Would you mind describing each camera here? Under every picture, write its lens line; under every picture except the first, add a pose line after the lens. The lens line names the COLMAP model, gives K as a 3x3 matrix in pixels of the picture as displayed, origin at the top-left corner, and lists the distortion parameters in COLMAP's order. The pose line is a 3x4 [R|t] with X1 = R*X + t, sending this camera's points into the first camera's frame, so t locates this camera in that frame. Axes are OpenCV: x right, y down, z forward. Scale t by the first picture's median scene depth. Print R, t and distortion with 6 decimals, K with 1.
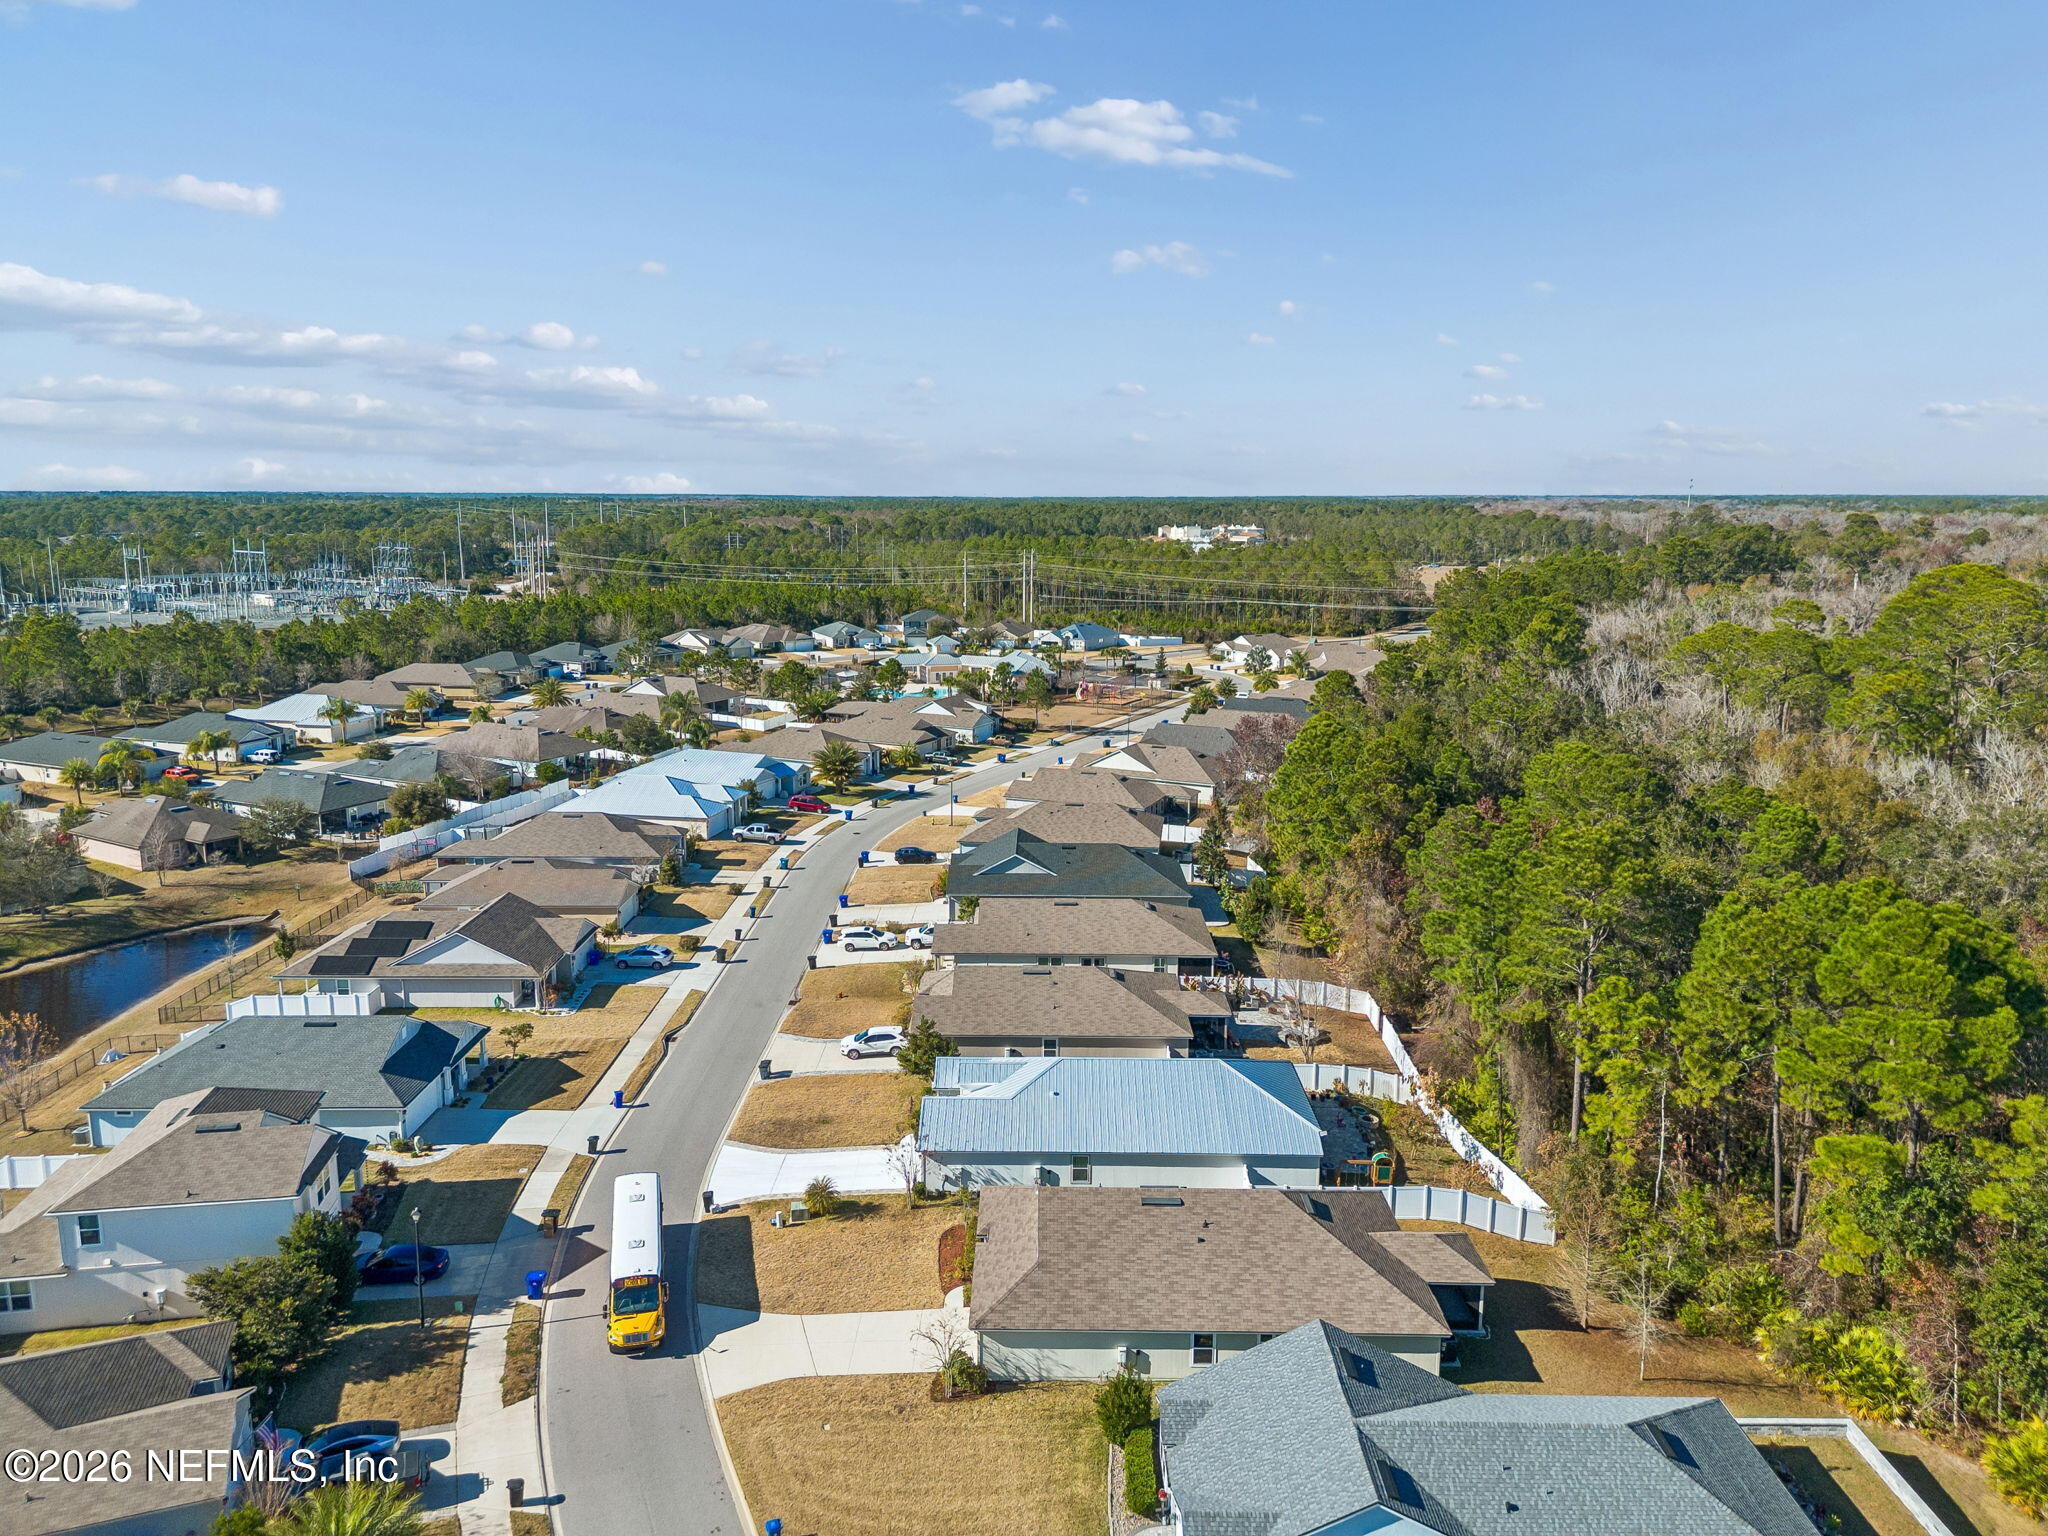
lens RADIAL K [[1442.5, 0, 1021.5], [0, 1442.5, 765.0], [0, 0, 1]] dist [0.094412, -0.100165]
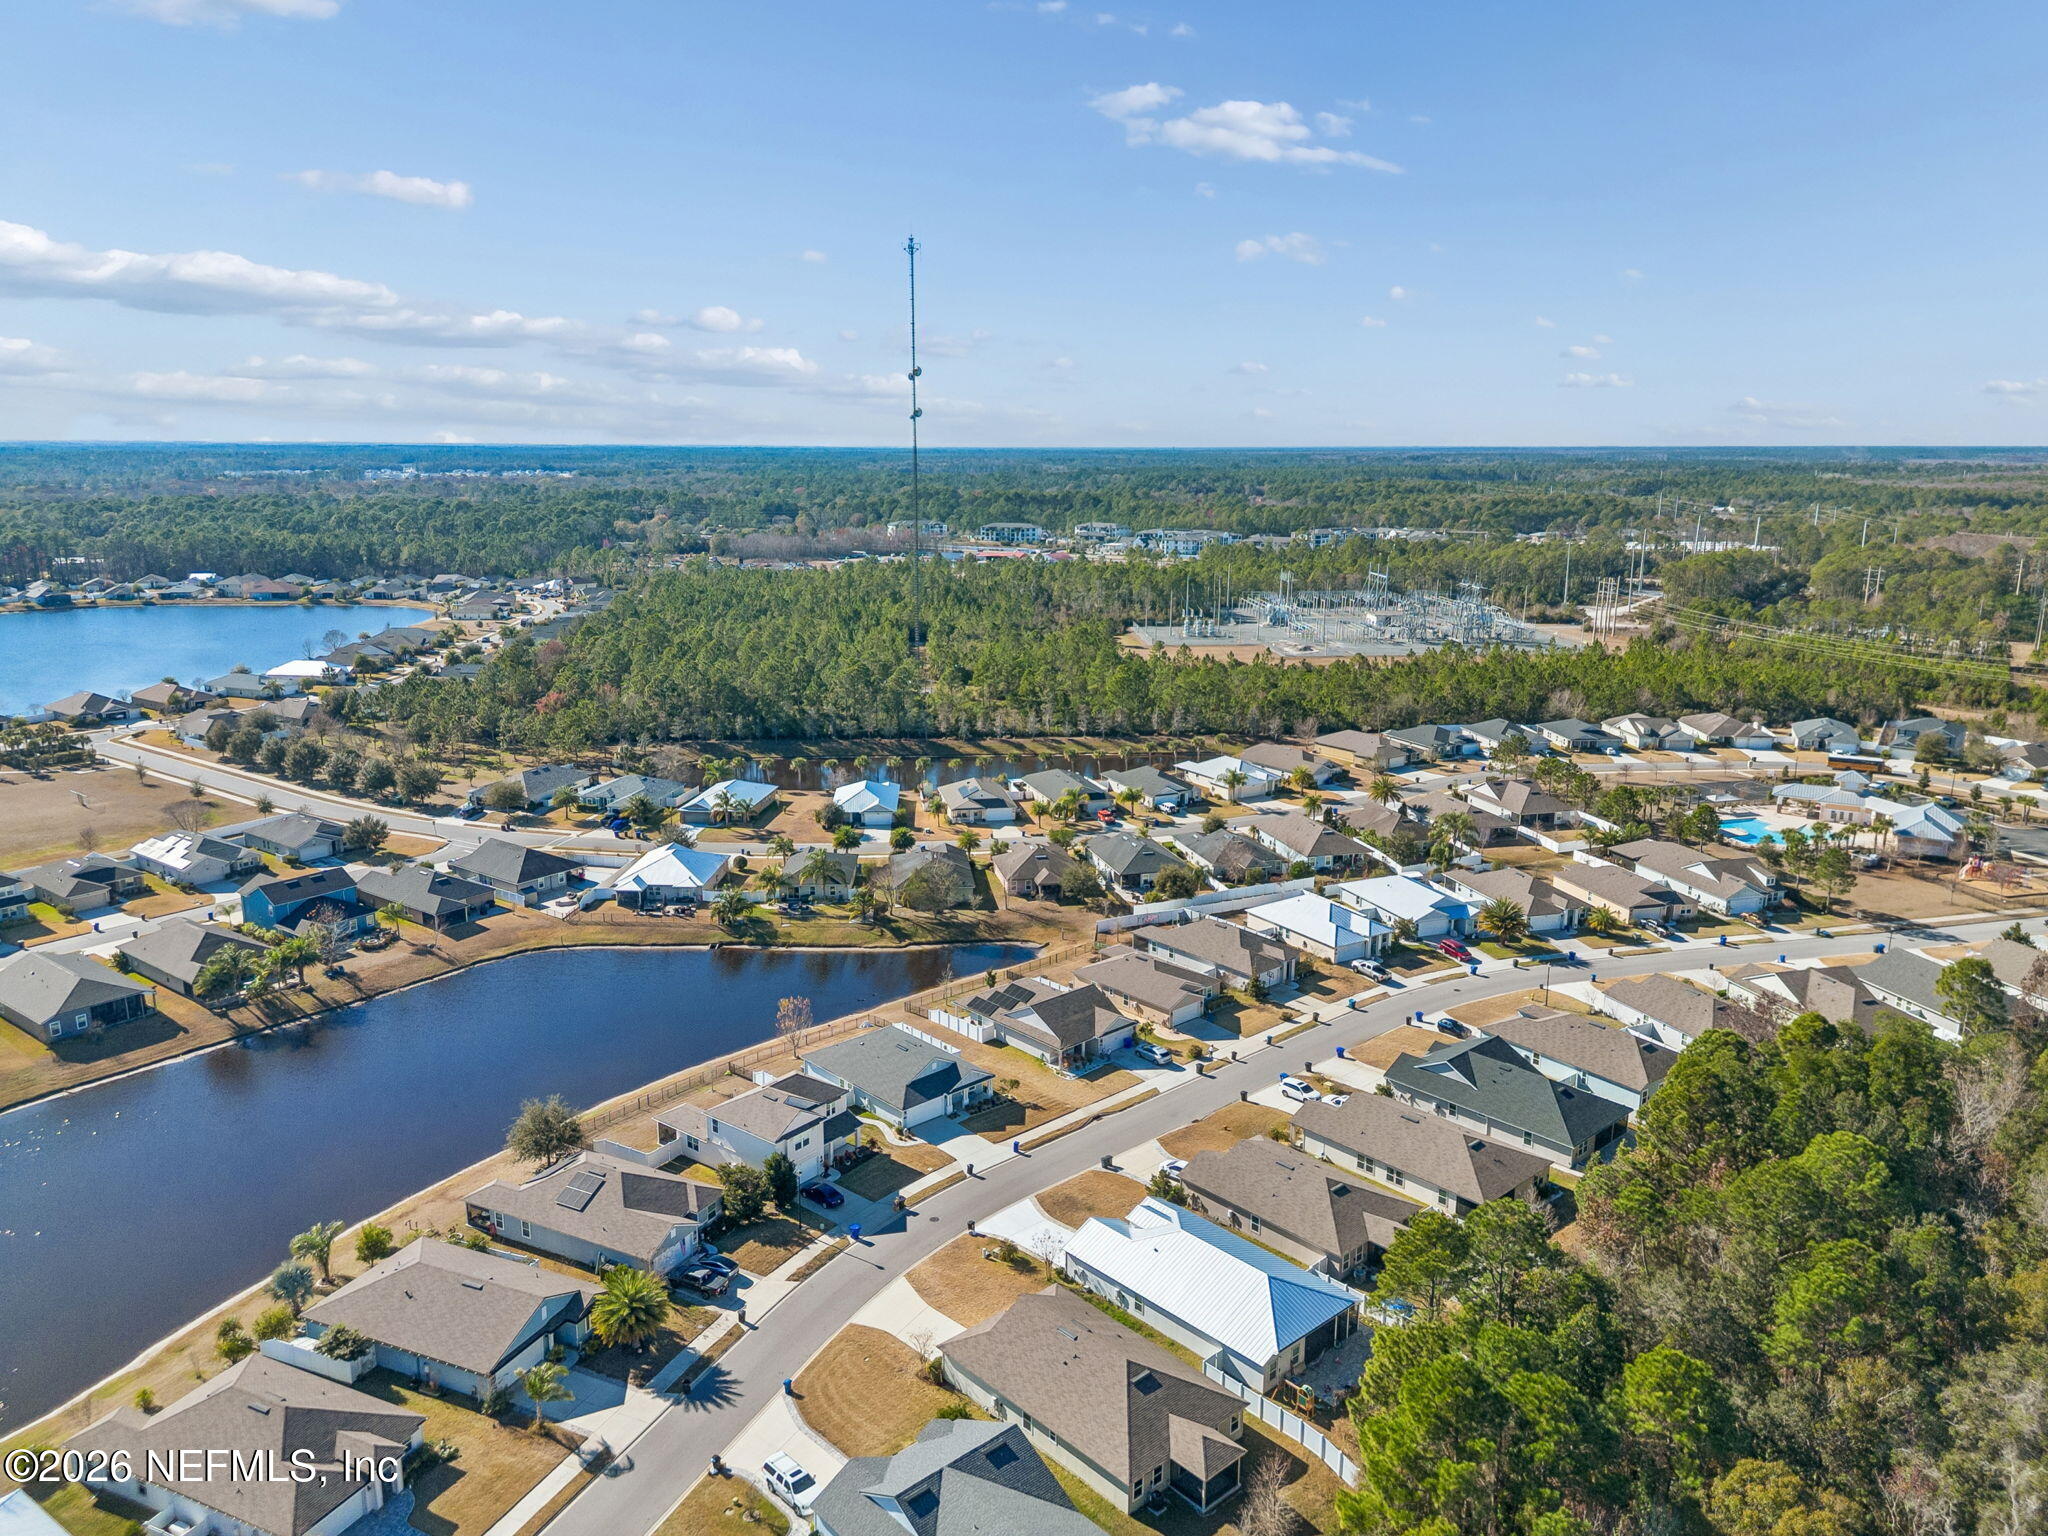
lens RADIAL K [[1451.7, 0, 1015.7], [0, 1451.7, 759.8], [0, 0, 1]] dist [0.088188, -0.101089]
pose [[0.680746, 0.157835, -0.715313, 0.613604], [-0.137042, 0.986711, 0.087300, -0.253419], [0.719586, 0.038599, 0.693329, -0.109329]]
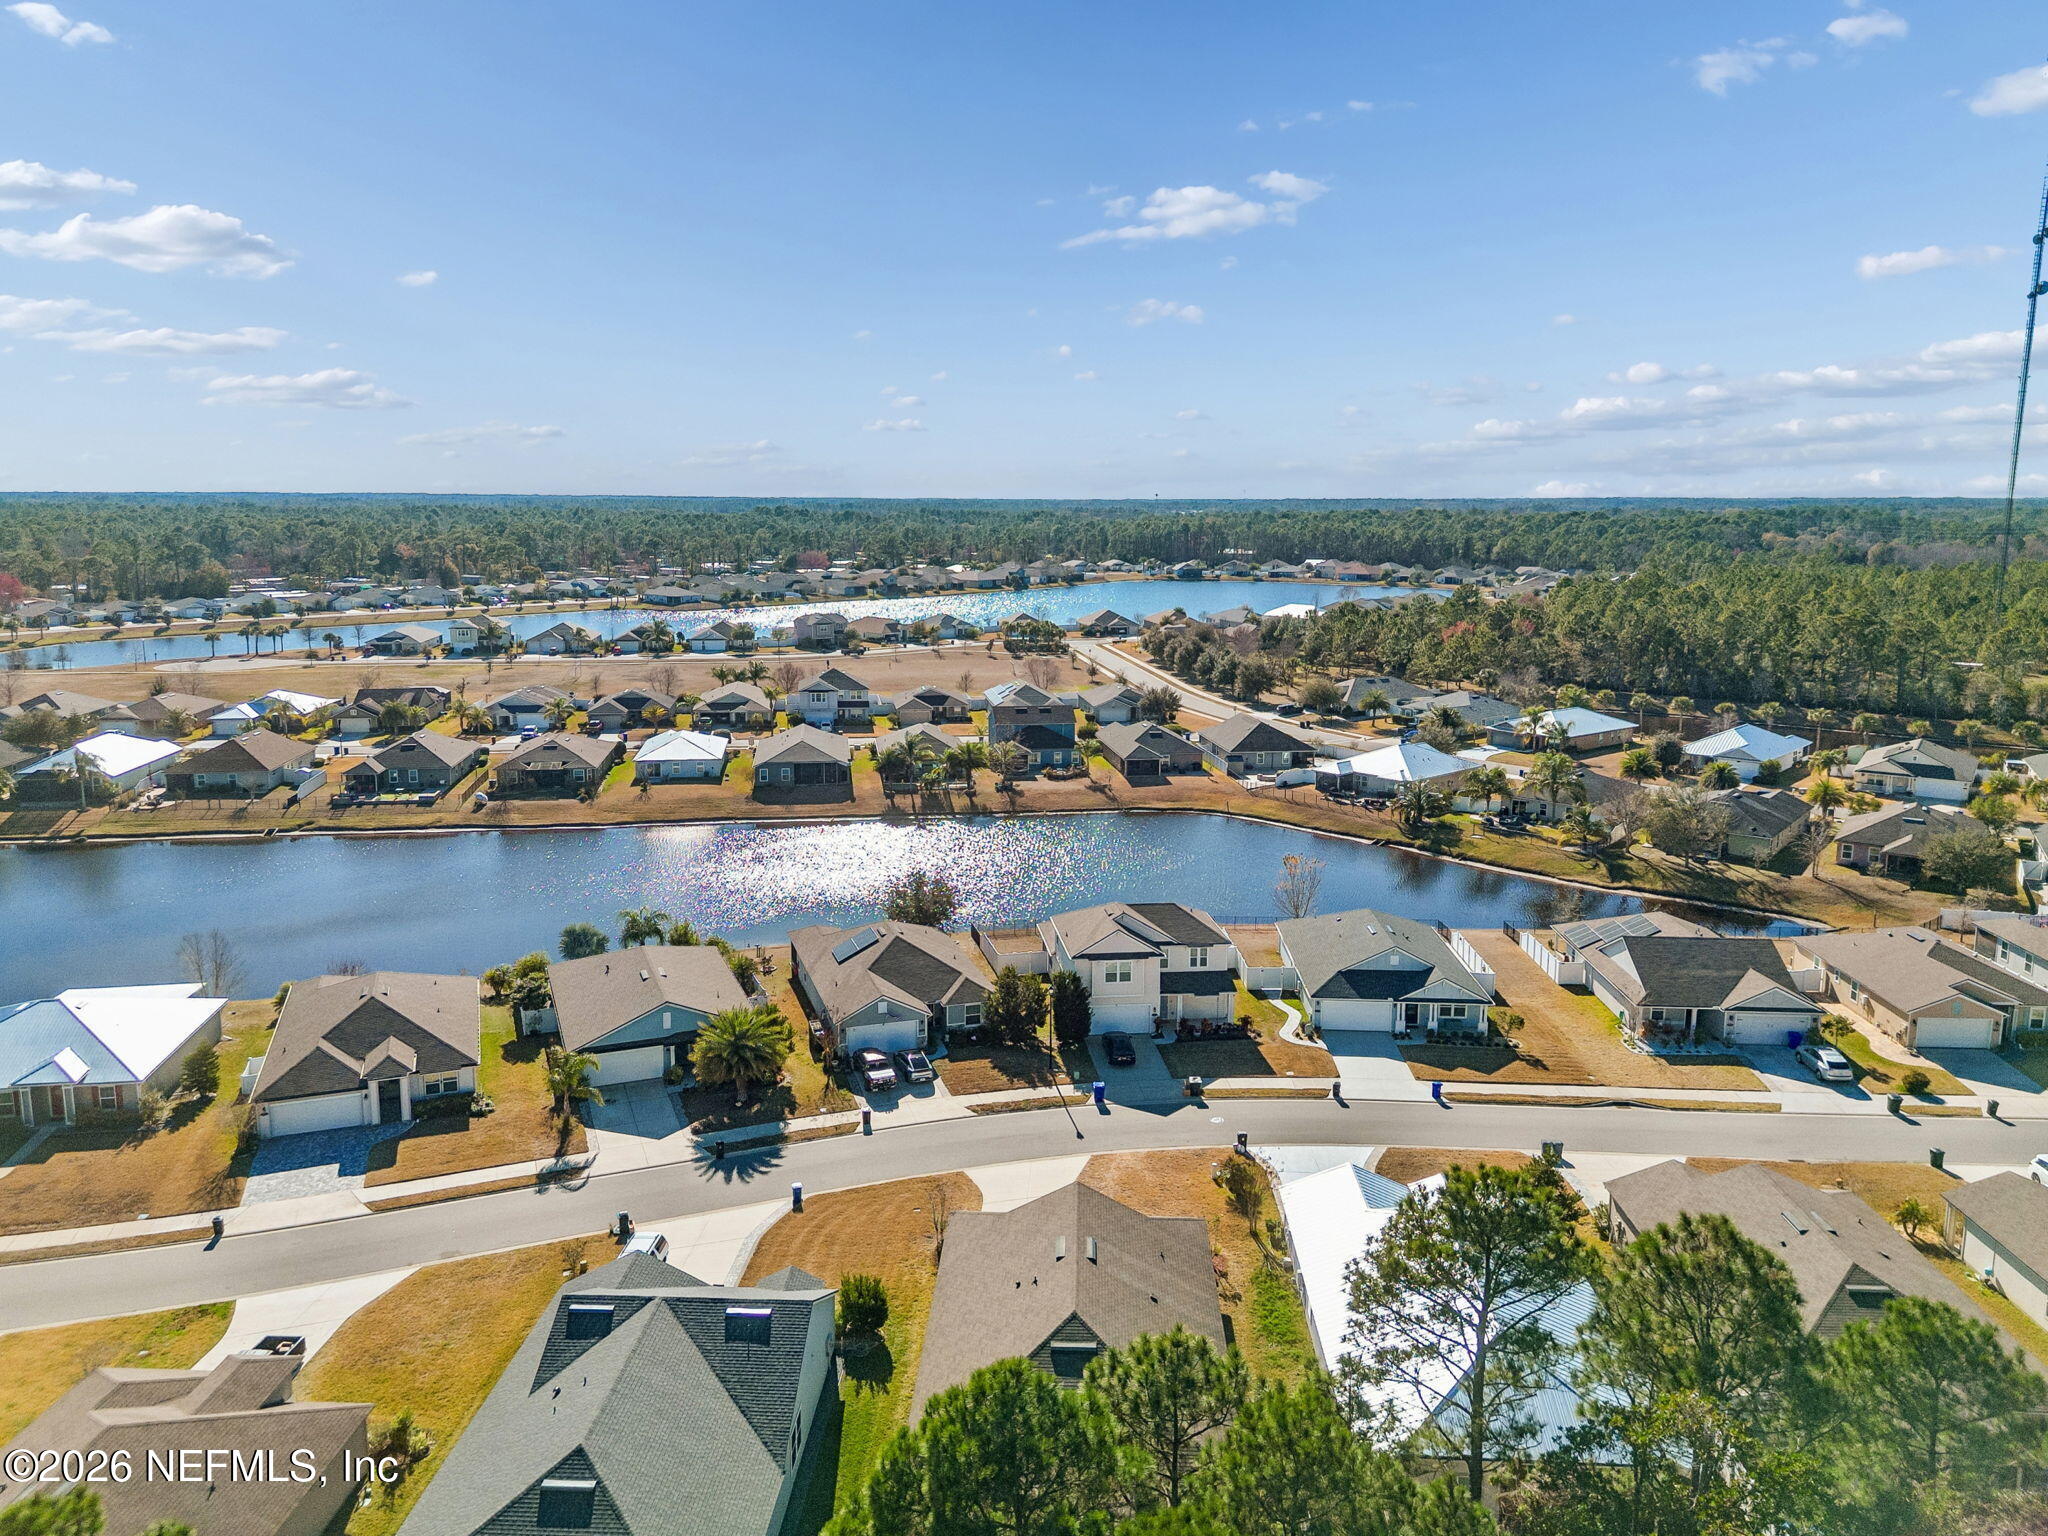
lens RADIAL K [[1458.6, 0, 1024.0], [0, 1458.6, 768.0], [0, 0, 1]] dist [0.092792, -0.101127]
pose [[-0.027864, 0.184530, -0.982432, 0.535289], [-0.192020, 0.963522, 0.186424, -0.096234], [0.980995, 0.193841, 0.008586, 0.493280]]
